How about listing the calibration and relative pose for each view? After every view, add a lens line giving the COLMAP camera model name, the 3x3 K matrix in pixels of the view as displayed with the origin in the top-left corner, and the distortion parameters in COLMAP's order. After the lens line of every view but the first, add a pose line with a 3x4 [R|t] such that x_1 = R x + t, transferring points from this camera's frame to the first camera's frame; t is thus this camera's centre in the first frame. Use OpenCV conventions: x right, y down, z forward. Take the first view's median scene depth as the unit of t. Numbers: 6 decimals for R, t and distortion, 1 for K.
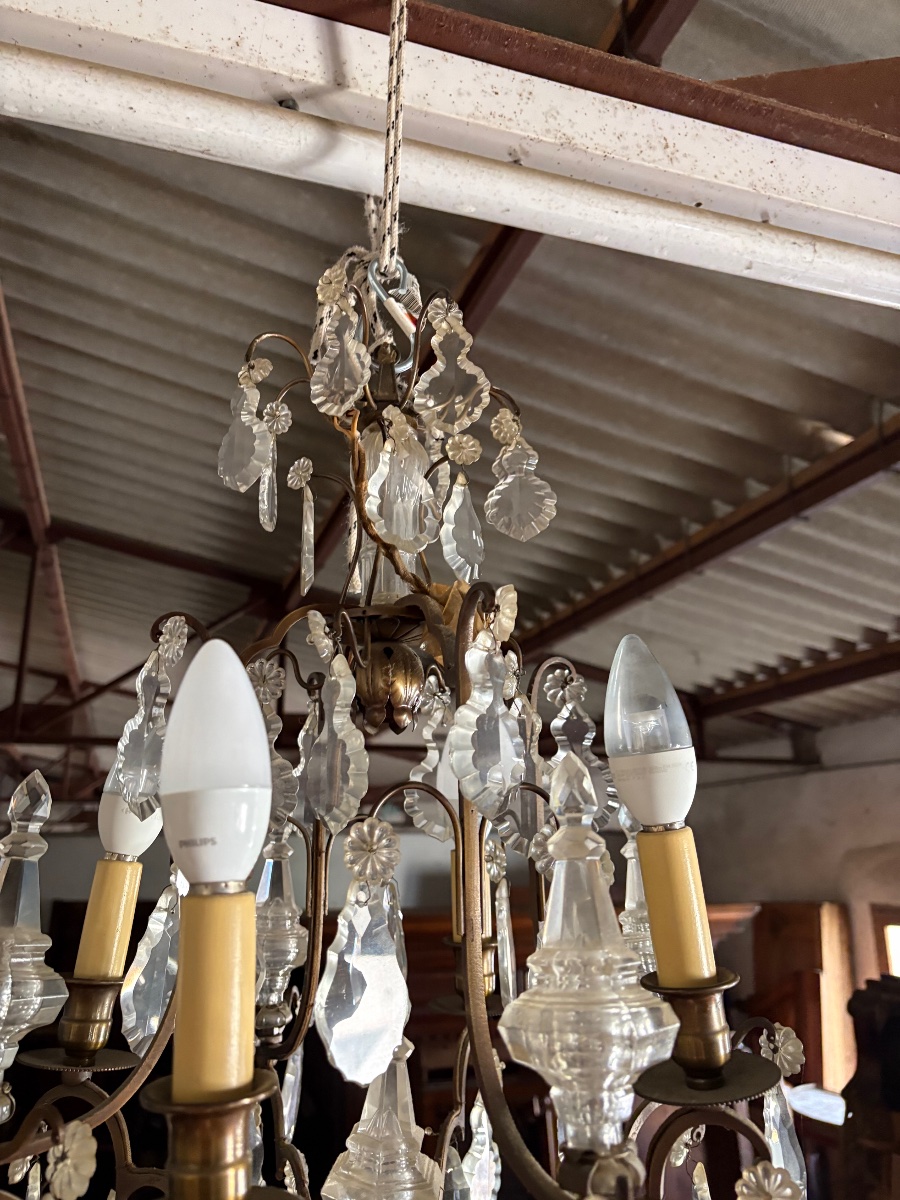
lens RADIAL K [[925.8, 0, 450.0], [0, 925.8, 600.0], [0, 0, 1]] dist [0.003253, -0.001073]
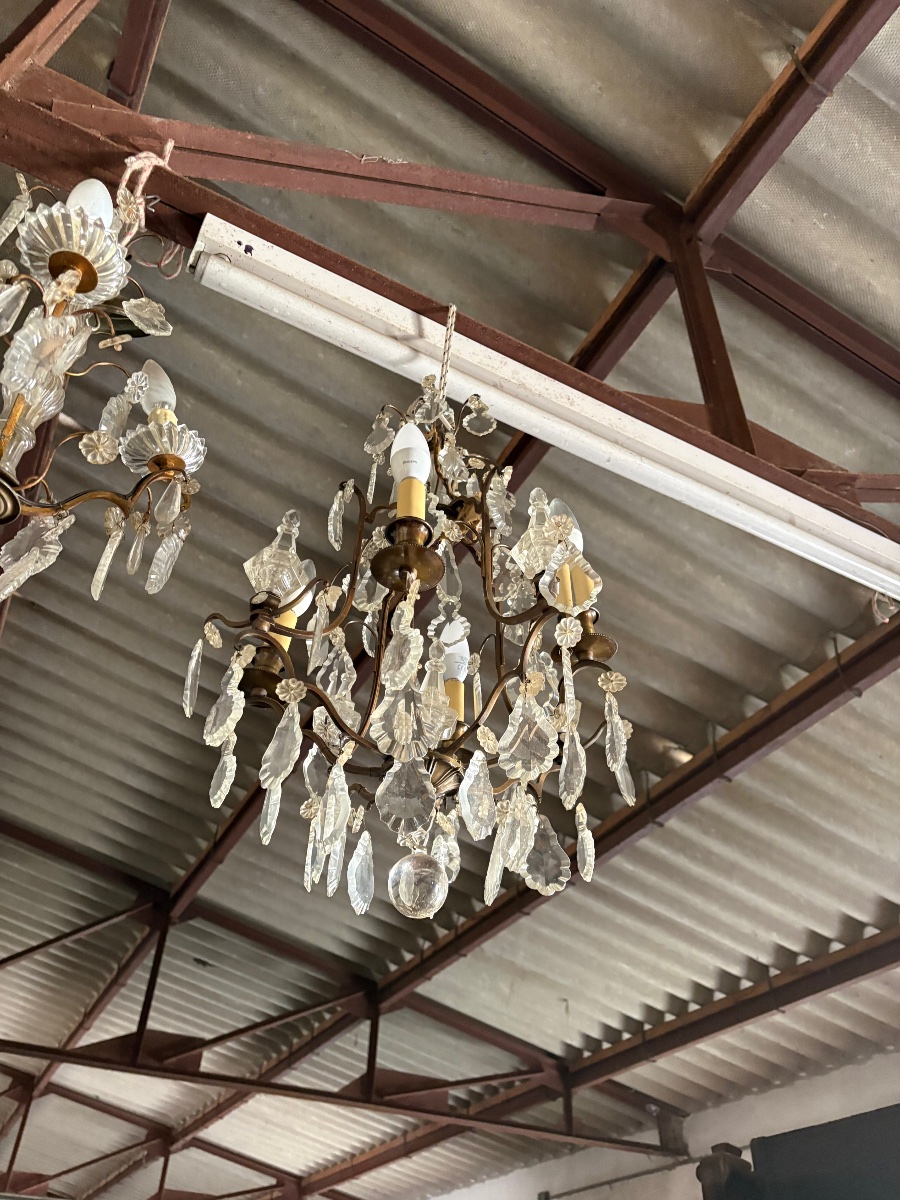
lens RADIAL K [[925.2, 0, 444.5], [0, 925.2, 600.5], [0, 0, 1]] dist [0.013006, -0.007990]
pose [[0.986063, 0.135617, 0.096374, -0.044403], [-0.079080, 0.891696, -0.445673, 0.216924], [-0.146378, 0.431841, 0.889993, -0.148853]]
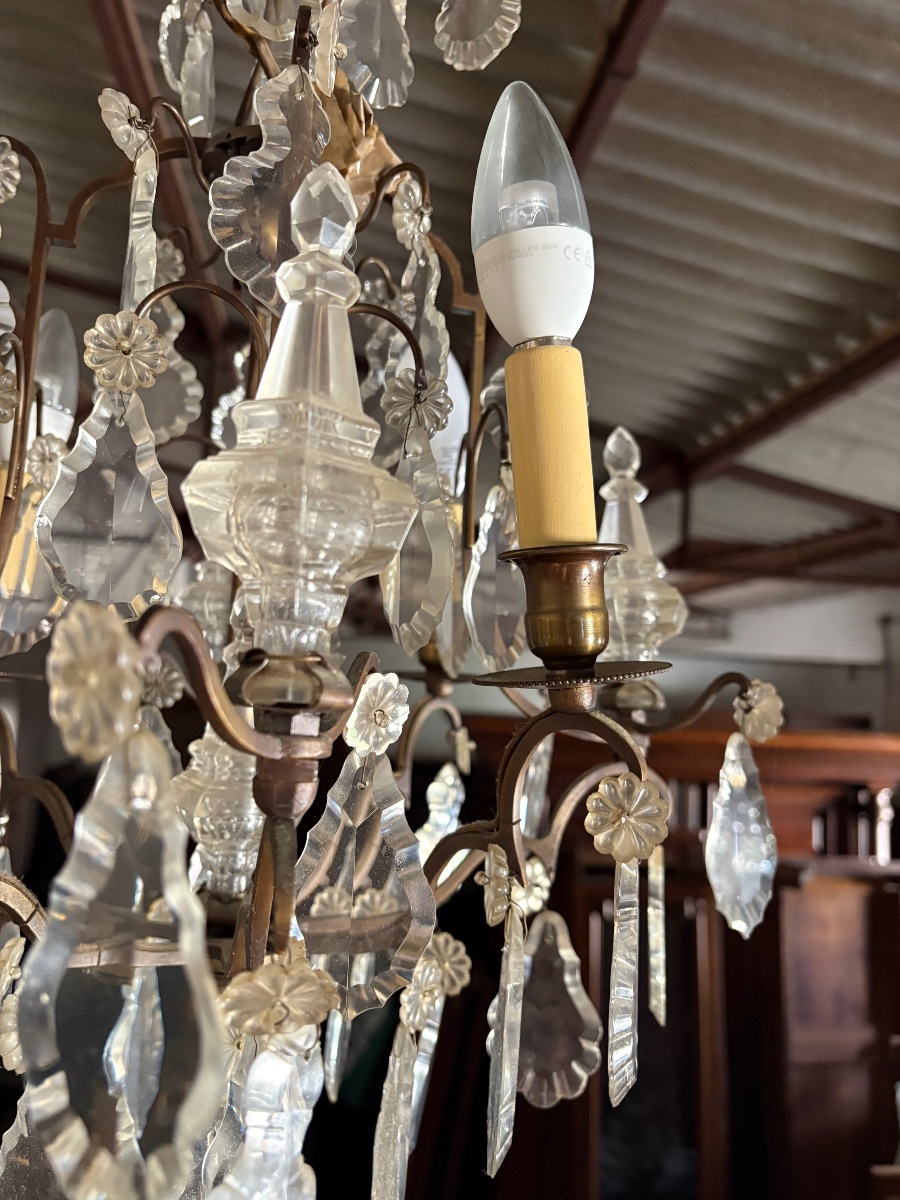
lens RADIAL K [[944.6, 0, 450.0], [0, 944.6, 600.0], [0, 0, 1]] dist [-0.007636, -0.013882]
pose [[0.976665, 0.047977, -0.209341, 0.051361], [-0.010089, 0.983902, 0.178424, 0.049352], [0.214531, -0.172148, 0.961427, 0.039421]]
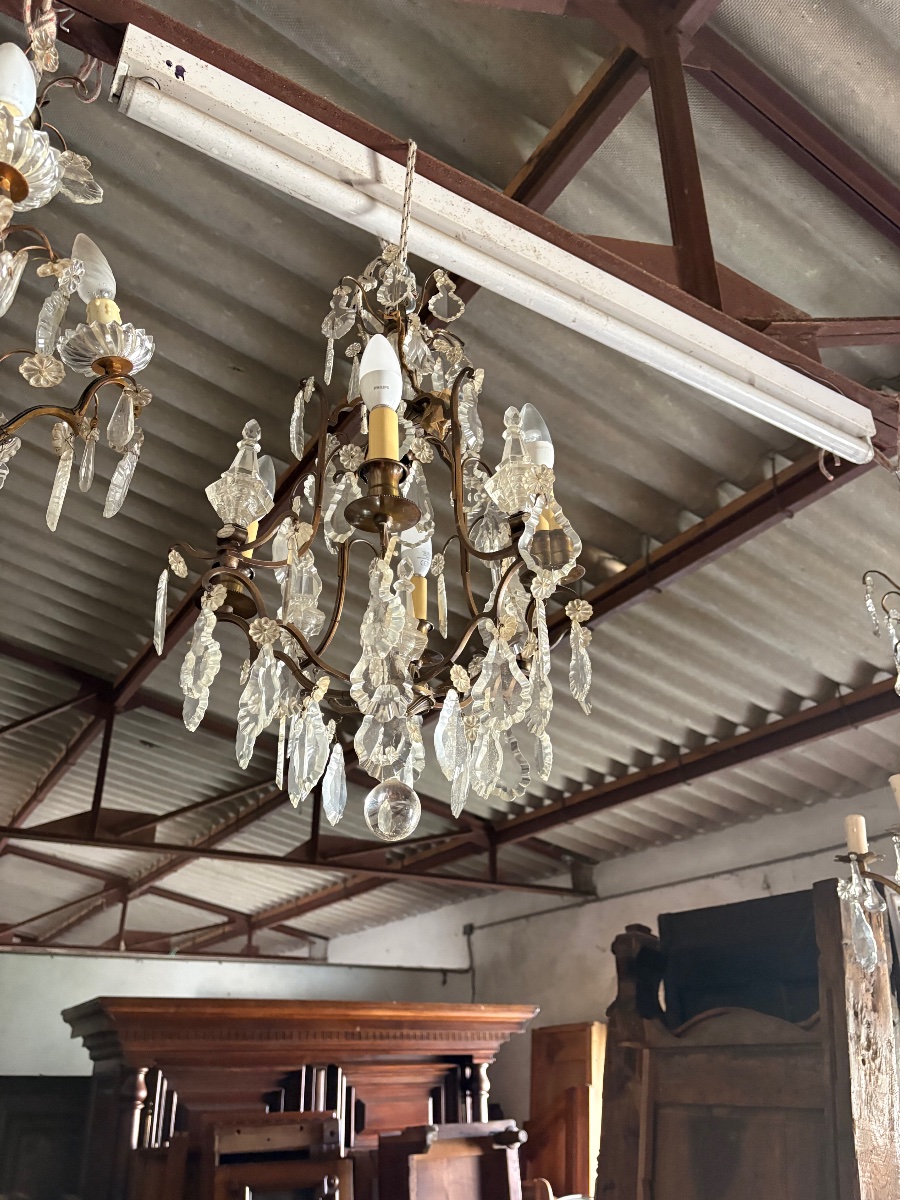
lens RADIAL K [[926.7, 0, 449.8], [0, 926.7, 606.4], [0, 0, 1]] dist [0.028034, -0.037642]
pose [[0.972801, 0.105390, 0.206278, -0.065555], [-0.060901, 0.975542, -0.211209, 0.164445], [-0.223492, 0.192902, 0.955427, -0.164842]]
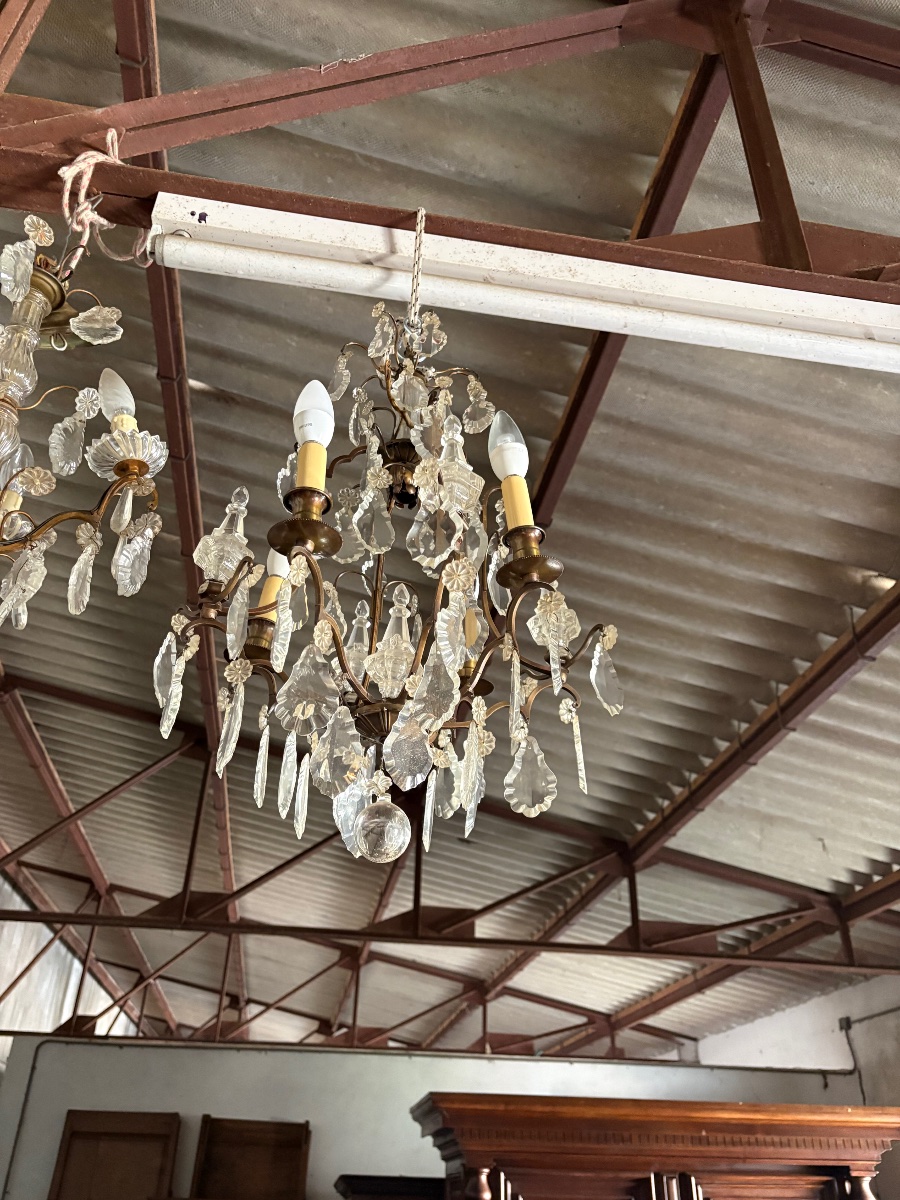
lens RADIAL K [[925.2, 0, 444.5], [0, 925.2, 600.5], [0, 0, 1]] dist [0.013006, -0.007990]
pose [[0.985330, -0.060211, -0.159683, 0.064064], [0.008812, 0.952395, -0.304741, 0.187504], [0.170430, 0.298863, 0.938954, -0.157147]]
